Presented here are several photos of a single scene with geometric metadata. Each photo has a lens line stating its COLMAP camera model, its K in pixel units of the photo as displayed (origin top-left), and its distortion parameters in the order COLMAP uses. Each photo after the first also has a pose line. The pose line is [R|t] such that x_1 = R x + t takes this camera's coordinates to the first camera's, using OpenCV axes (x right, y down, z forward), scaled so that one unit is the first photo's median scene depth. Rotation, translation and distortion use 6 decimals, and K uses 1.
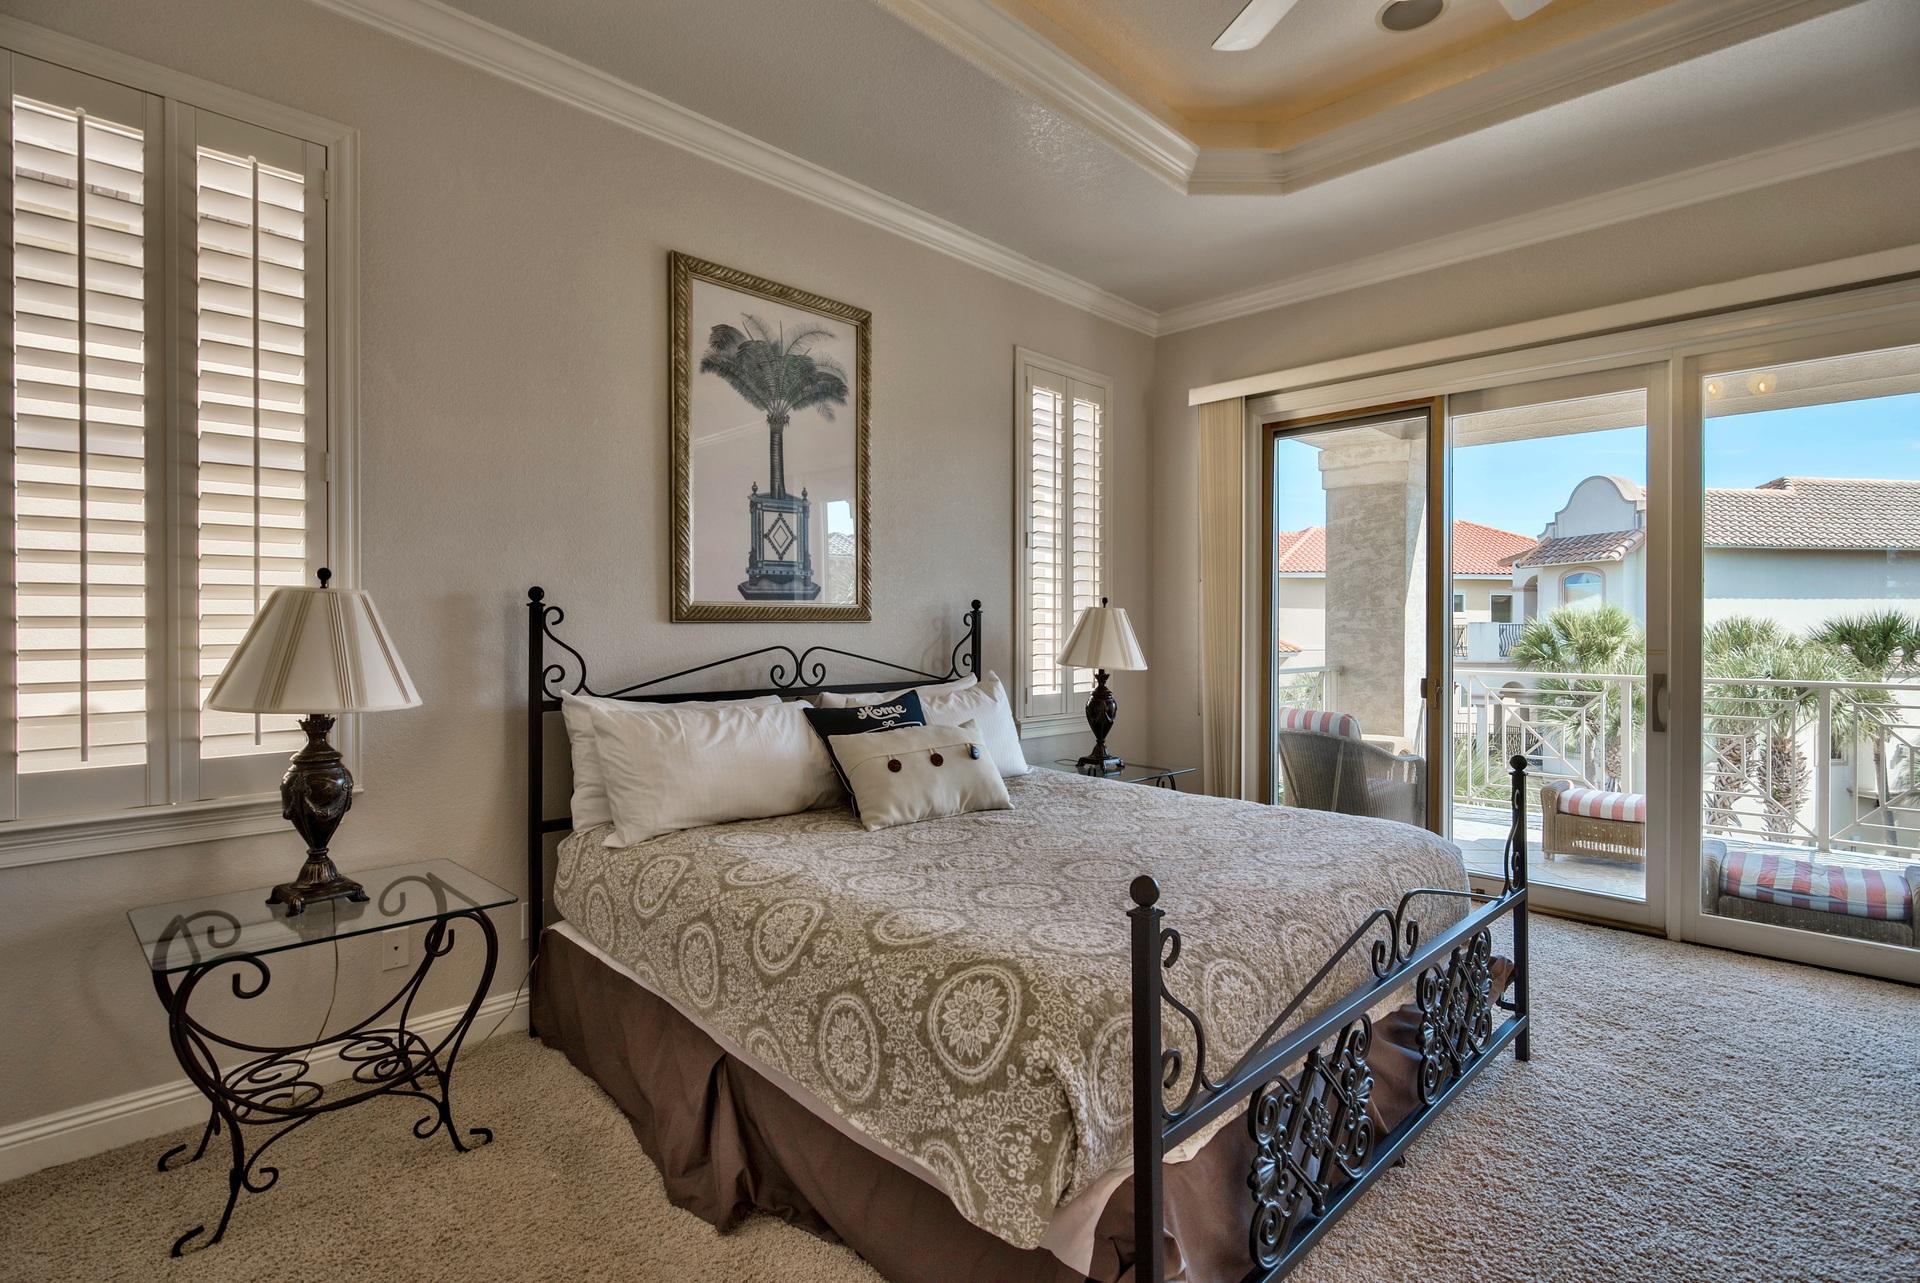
lens RADIAL K [[960.6, 0, 960.5], [0, 960.6, 618.3], [0, 0, 1]] dist [-0.001070, 0.000804]
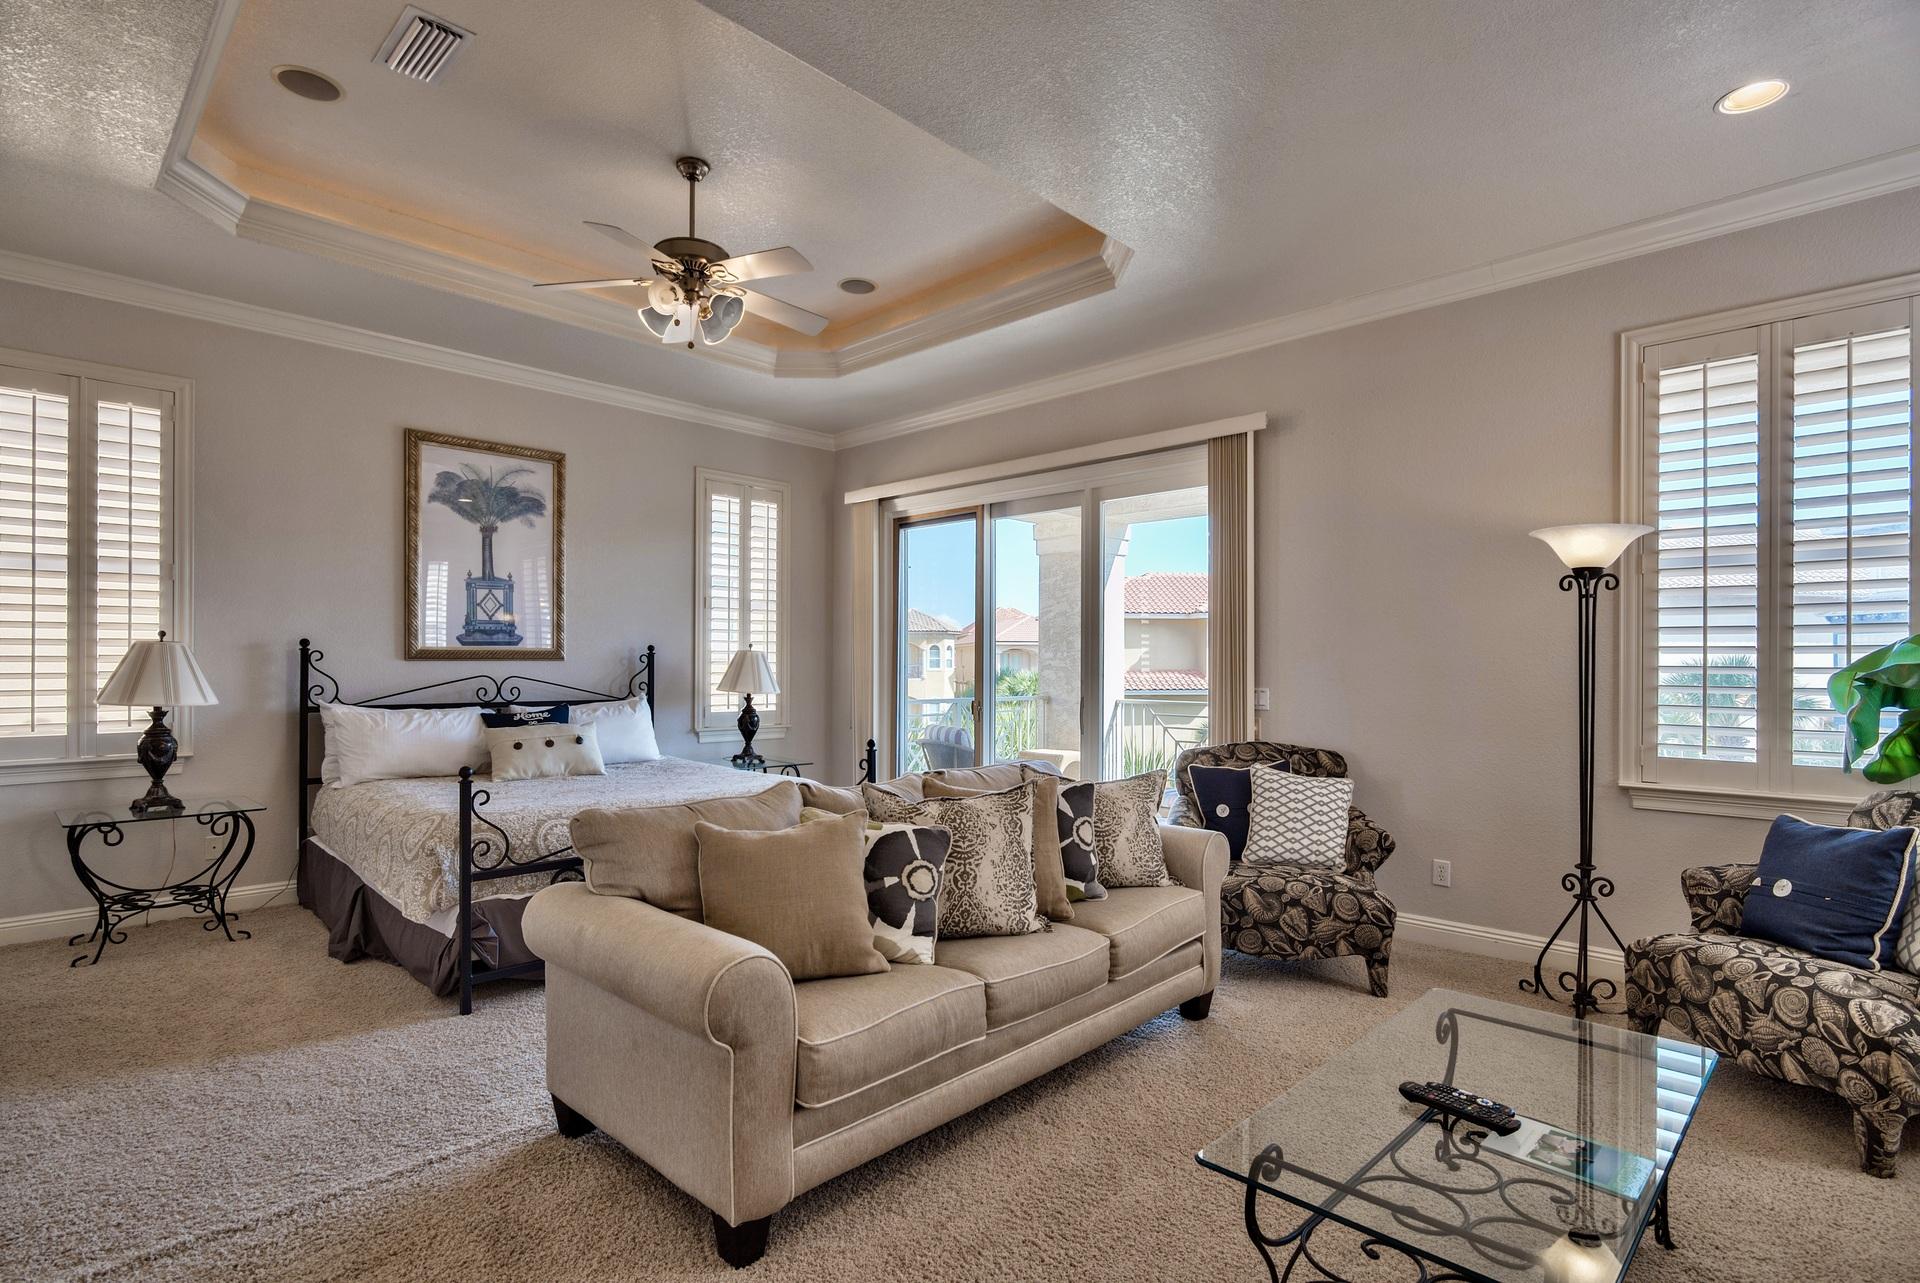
lens RADIAL K [[960.6, 0, 930.7], [0, 960.6, 649.6], [0, 0, 1]] dist [-0.001070, 0.000804]
pose [[0.999991, 0.003952, -0.001205, 0.653454], [-0.003961, 0.999967, -0.007130, -0.005842], [0.001177, 0.007135, 0.999974, -0.678830]]
